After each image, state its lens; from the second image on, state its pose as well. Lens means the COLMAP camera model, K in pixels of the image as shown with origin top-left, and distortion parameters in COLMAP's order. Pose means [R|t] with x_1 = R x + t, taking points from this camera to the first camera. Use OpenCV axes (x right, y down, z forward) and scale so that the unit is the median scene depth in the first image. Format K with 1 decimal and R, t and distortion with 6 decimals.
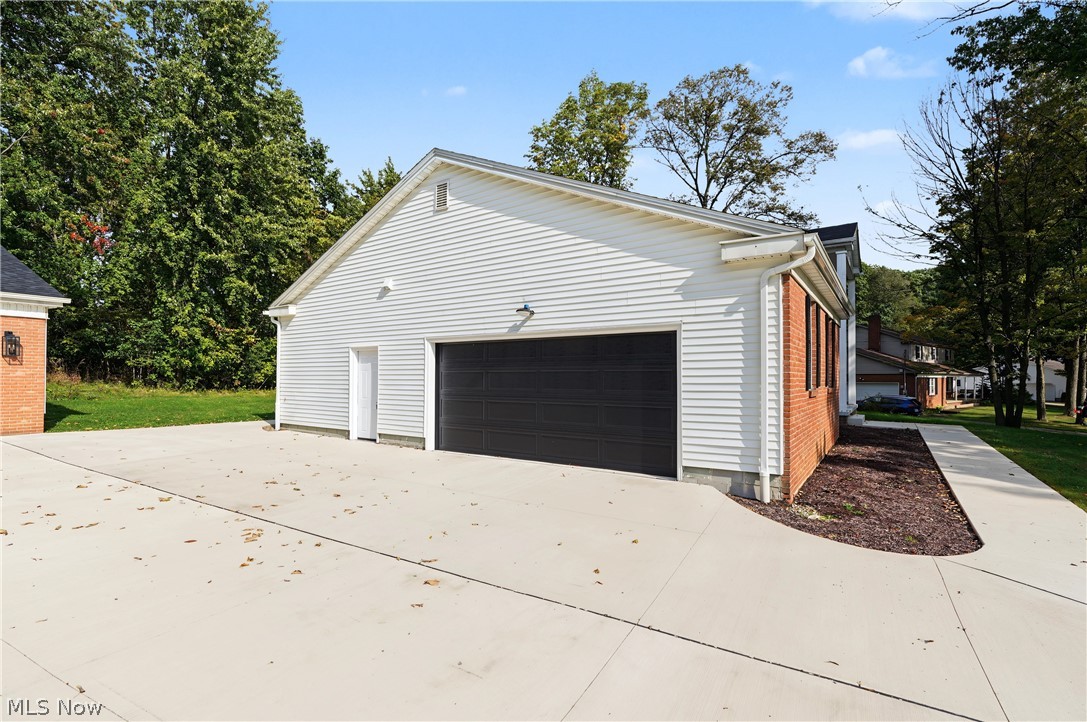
lens RADIAL K [[499.5, 0, 546.2], [0, 499.5, 377.1], [0, 0, 1]] dist [-0.014146, 0.004079]
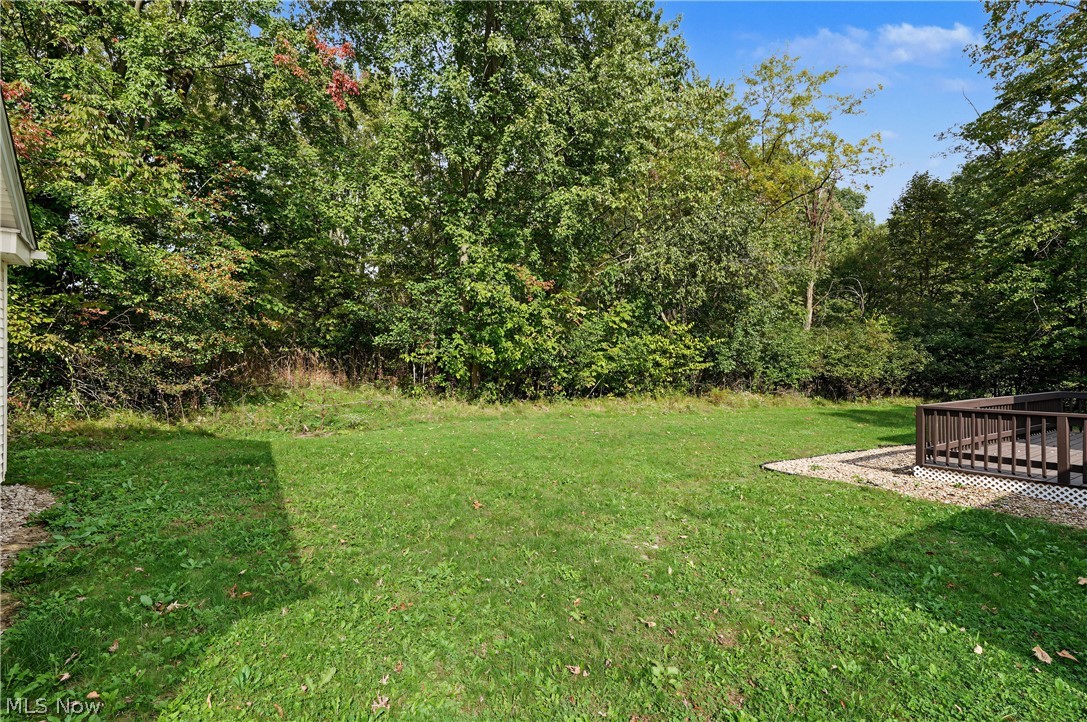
lens RADIAL K [[499.5, 0, 548.0], [0, 499.5, 364.8], [0, 0, 1]] dist [-0.014146, 0.004079]
pose [[0.917767, 0.000780, -0.397118, -0.776158], [0.001433, 0.999985, 0.005277, -0.036535], [0.397116, -0.005412, 0.917753, 0.898486]]
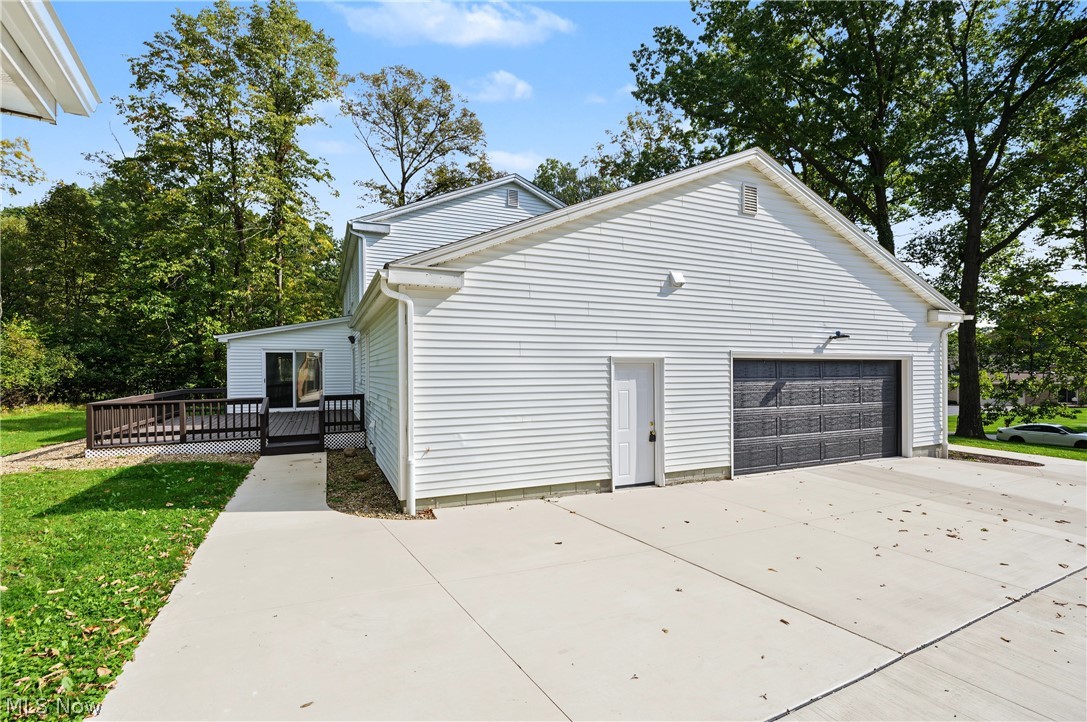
lens RADIAL K [[499.5, 0, 536.2], [0, 499.5, 369.2], [0, 0, 1]] dist [-0.014146, 0.004079]
pose [[0.532828, -0.004703, 0.846210, -0.883467], [0.001354, 0.999988, 0.004705, -0.040254], [-0.846222, -0.001361, 0.532828, 0.621544]]
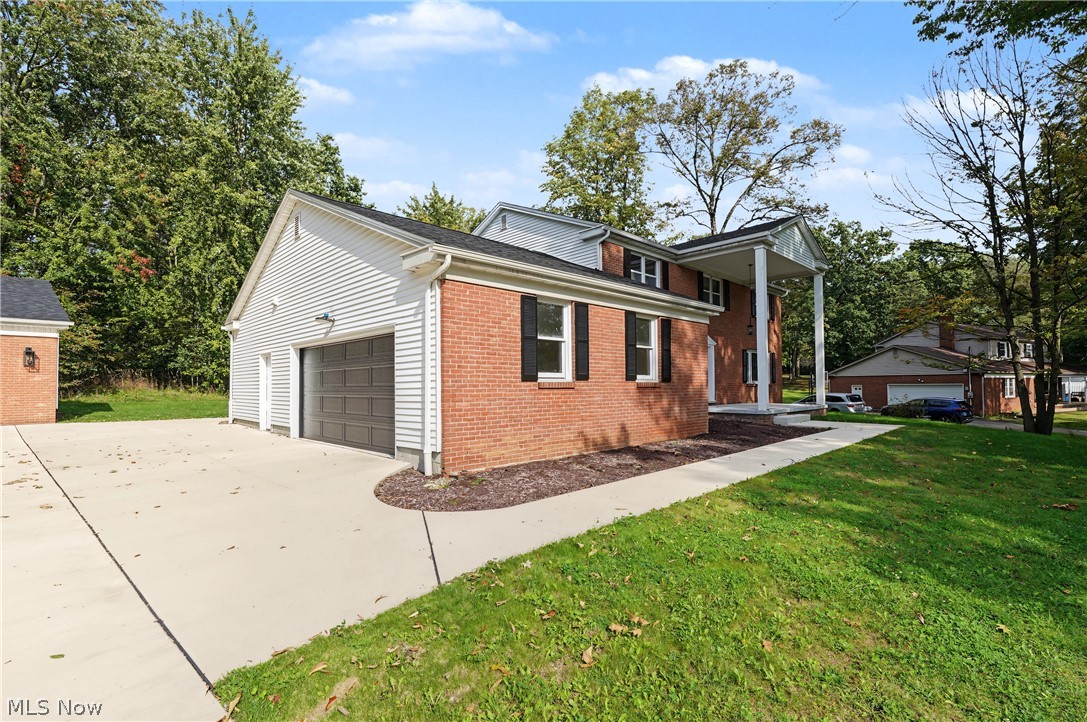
lens RADIAL K [[499.5, 0, 548.0], [0, 499.5, 374.9], [0, 0, 1]] dist [-0.014146, 0.004079]
pose [[0.981310, -0.014074, -0.191921, 0.452381], [0.010025, 0.999706, -0.022056, 0.021251], [0.192175, 0.019720, 0.981163, -0.044568]]
